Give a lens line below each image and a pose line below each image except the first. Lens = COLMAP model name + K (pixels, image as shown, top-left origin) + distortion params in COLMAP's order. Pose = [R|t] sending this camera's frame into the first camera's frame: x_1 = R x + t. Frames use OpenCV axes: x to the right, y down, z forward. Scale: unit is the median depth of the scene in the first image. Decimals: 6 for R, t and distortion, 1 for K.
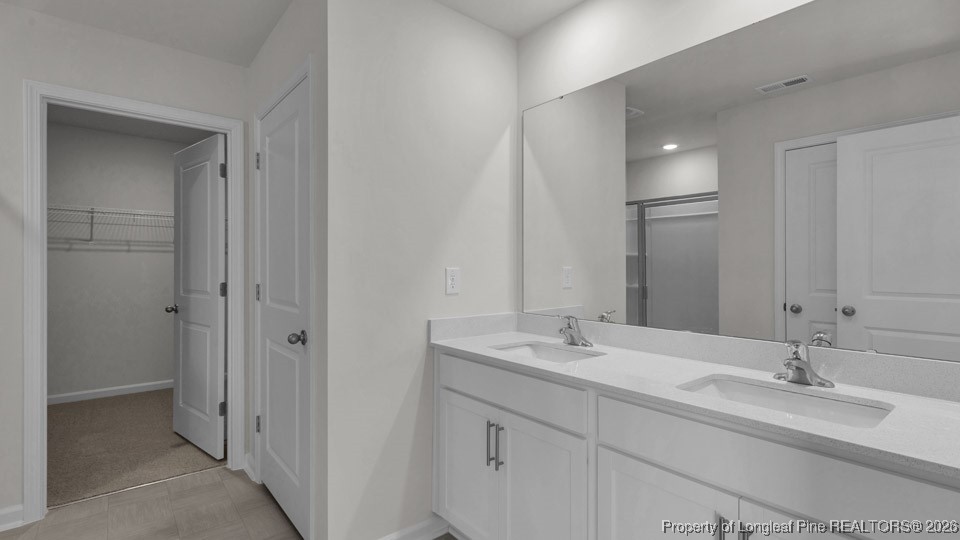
lens RADIAL K [[447.7, 0, 482.1], [0, 447.7, 269.2], [0, 0, 1]] dist [0.014147, -0.002174]
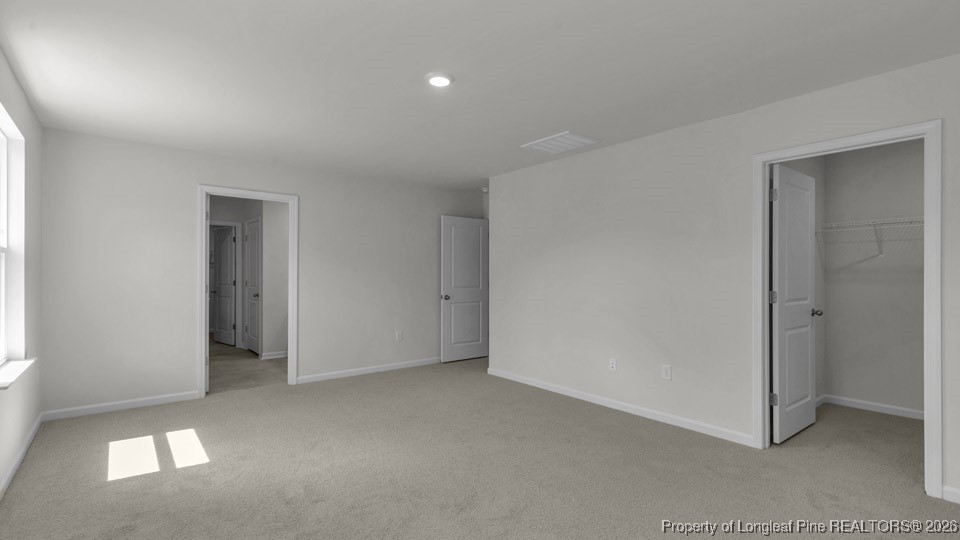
lens RADIAL K [[447.7, 0, 483.0], [0, 447.7, 272.5], [0, 0, 1]] dist [0.014147, -0.002174]
pose [[0.999951, 0.000437, -0.009850, 0.954683], [-0.000452, 0.999999, -0.001595, -0.015783], [0.009850, 0.001600, 0.999950, -1.702909]]
